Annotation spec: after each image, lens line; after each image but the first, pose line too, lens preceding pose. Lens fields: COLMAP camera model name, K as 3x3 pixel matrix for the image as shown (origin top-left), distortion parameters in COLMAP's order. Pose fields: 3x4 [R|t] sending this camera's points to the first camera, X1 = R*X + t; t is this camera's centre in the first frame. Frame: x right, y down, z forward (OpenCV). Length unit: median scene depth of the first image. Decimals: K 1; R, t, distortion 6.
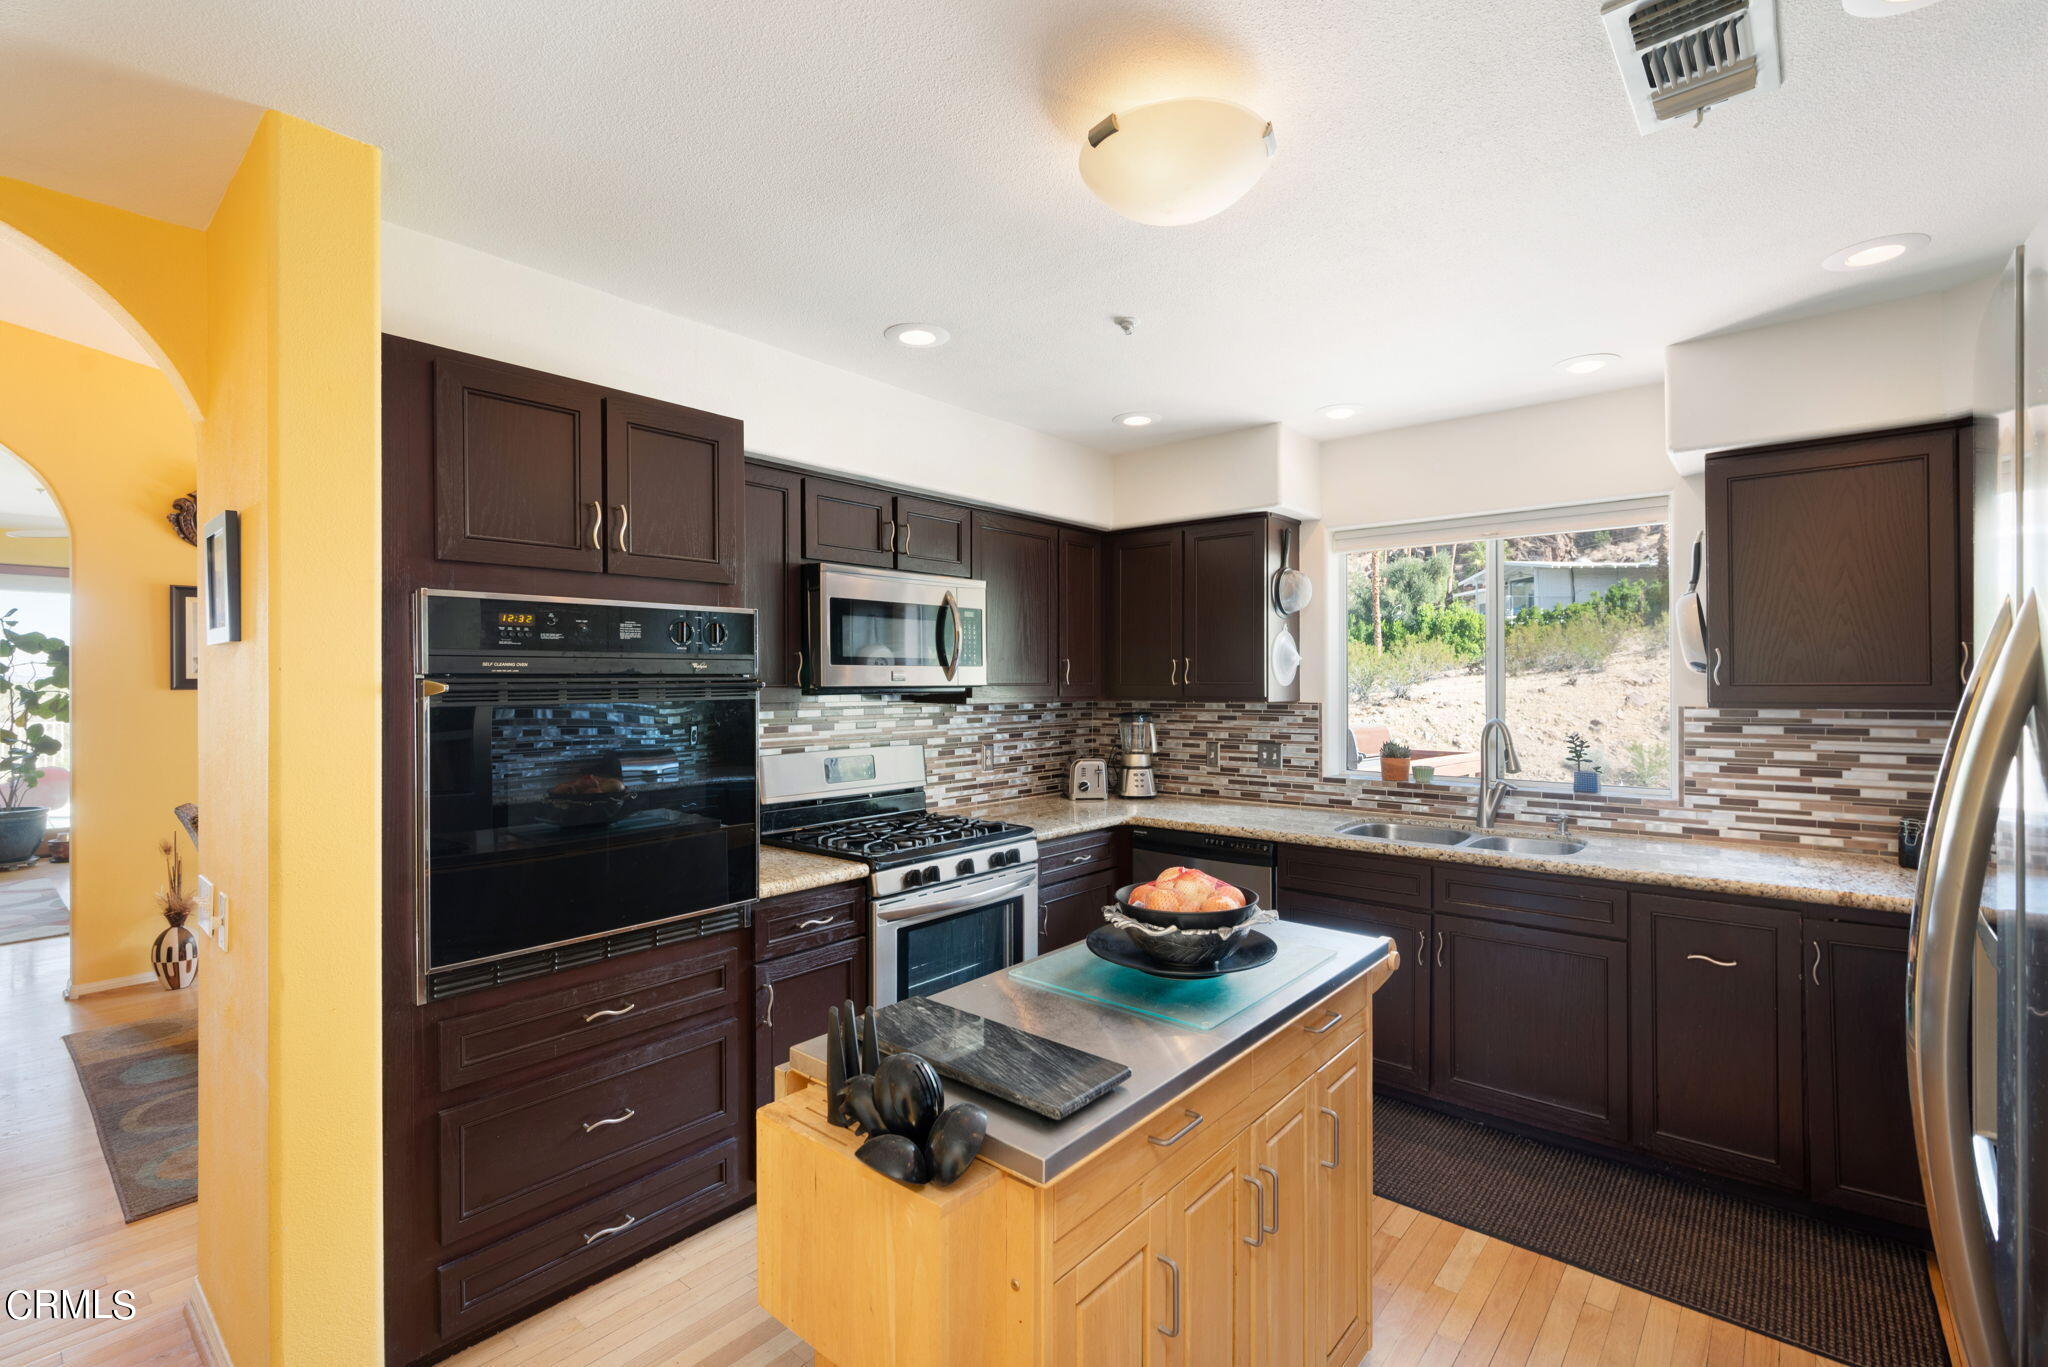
lens RADIAL K [[909.1, 0, 996.9], [0, 909.1, 681.6], [0, 0, 1]] dist [-0.002927, -0.000820]
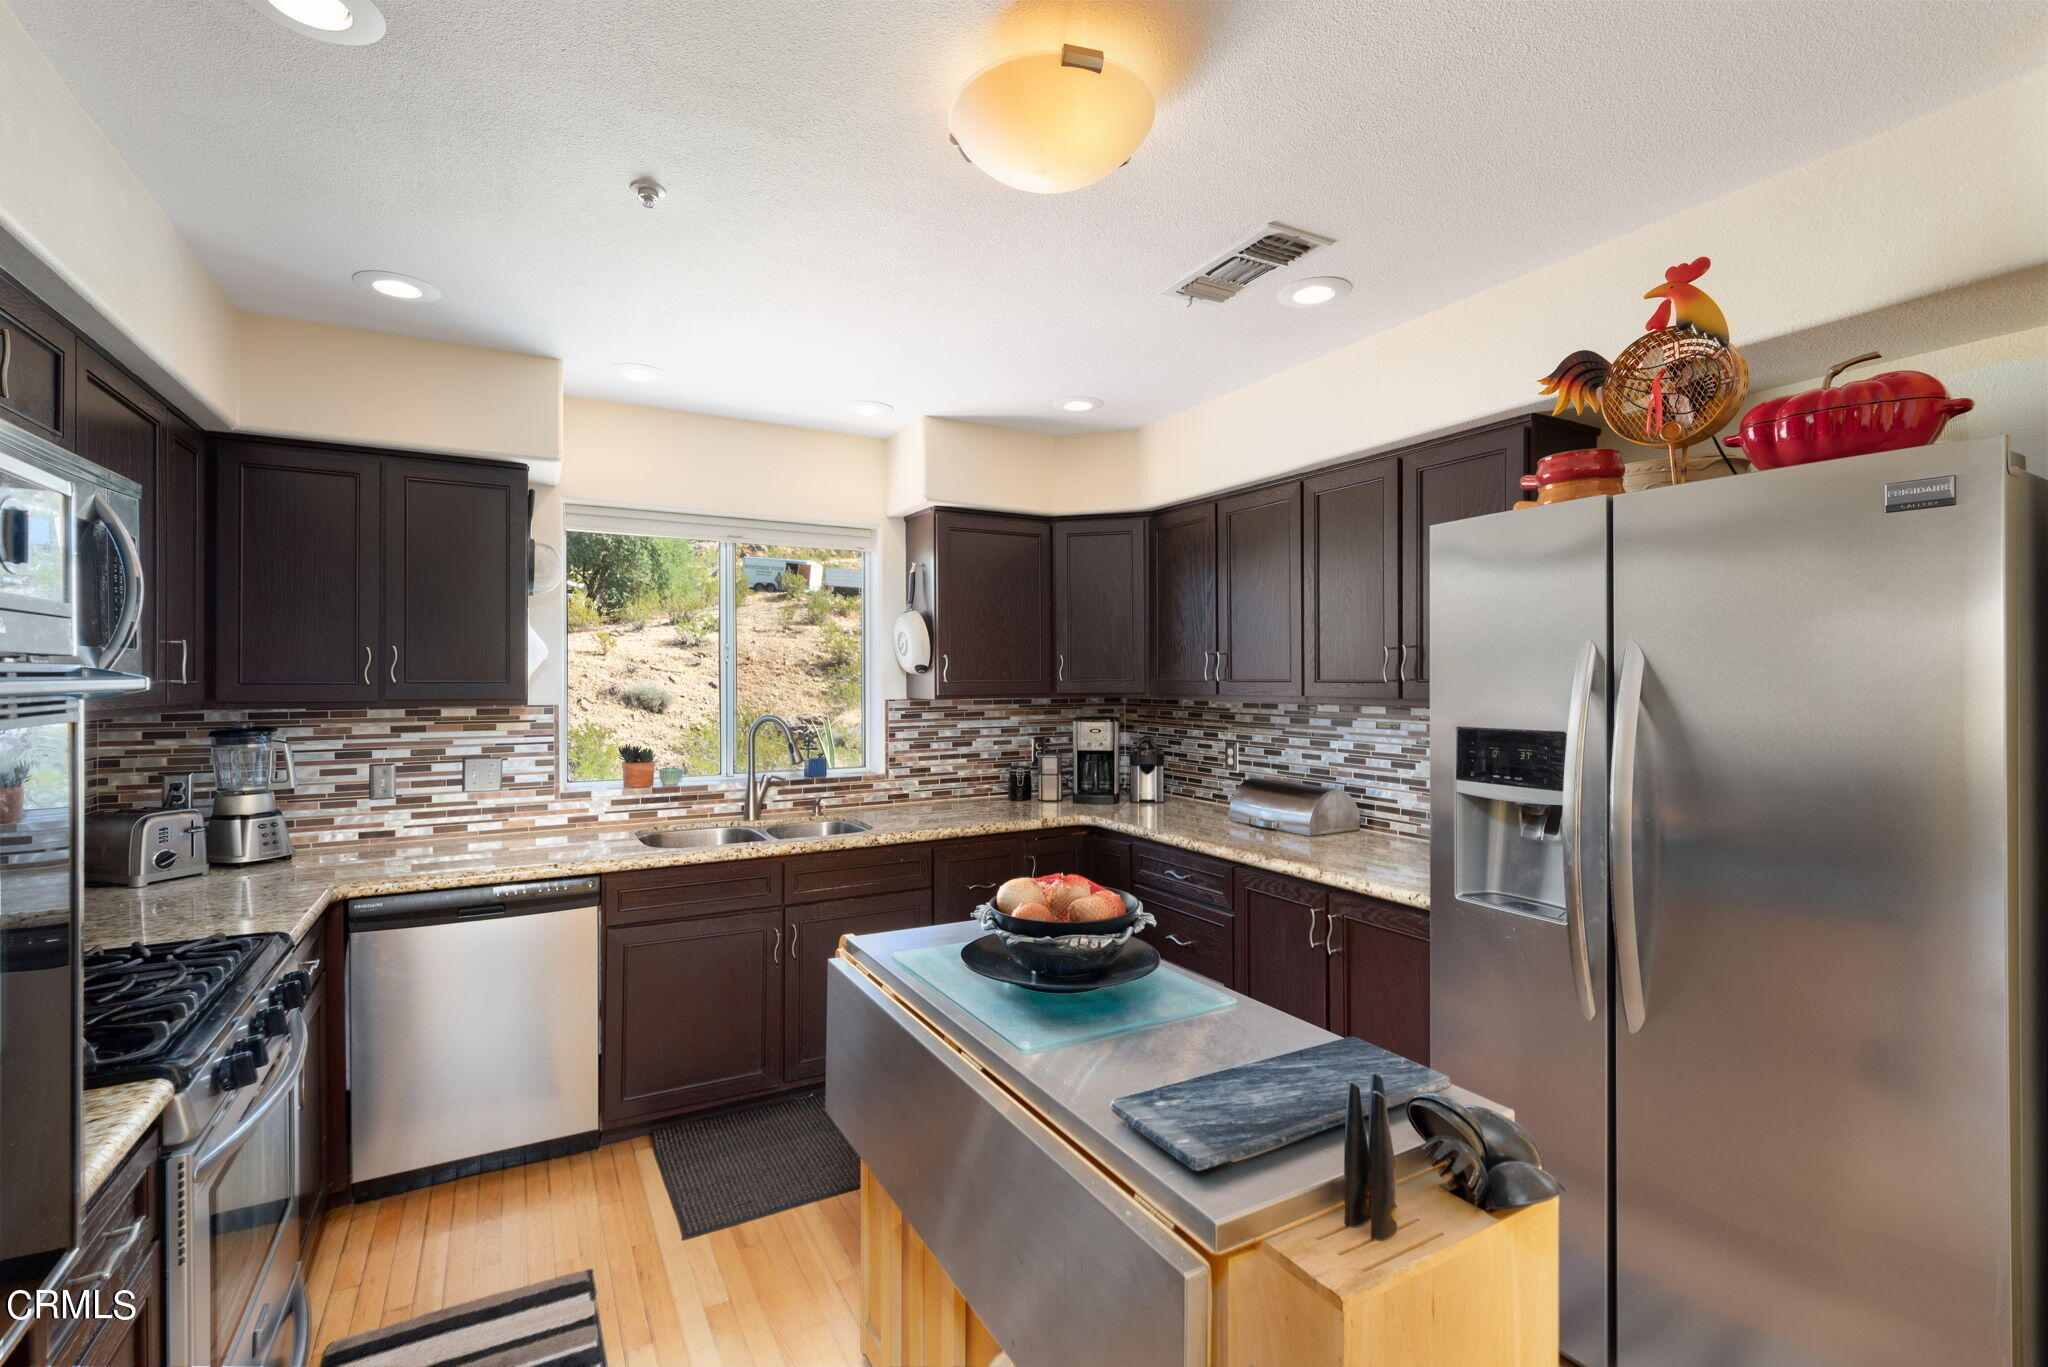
lens RADIAL K [[927.9, 0, 1032.0], [0, 927.9, 681.9], [0, 0, 1]] dist [-0.002006, -0.000360]
pose [[0.322779, -0.001693, 0.946473, -0.370510], [0.000810, 0.999999, 0.001513, 0.001624], [-0.946474, 0.000279, 0.322780, 0.368005]]
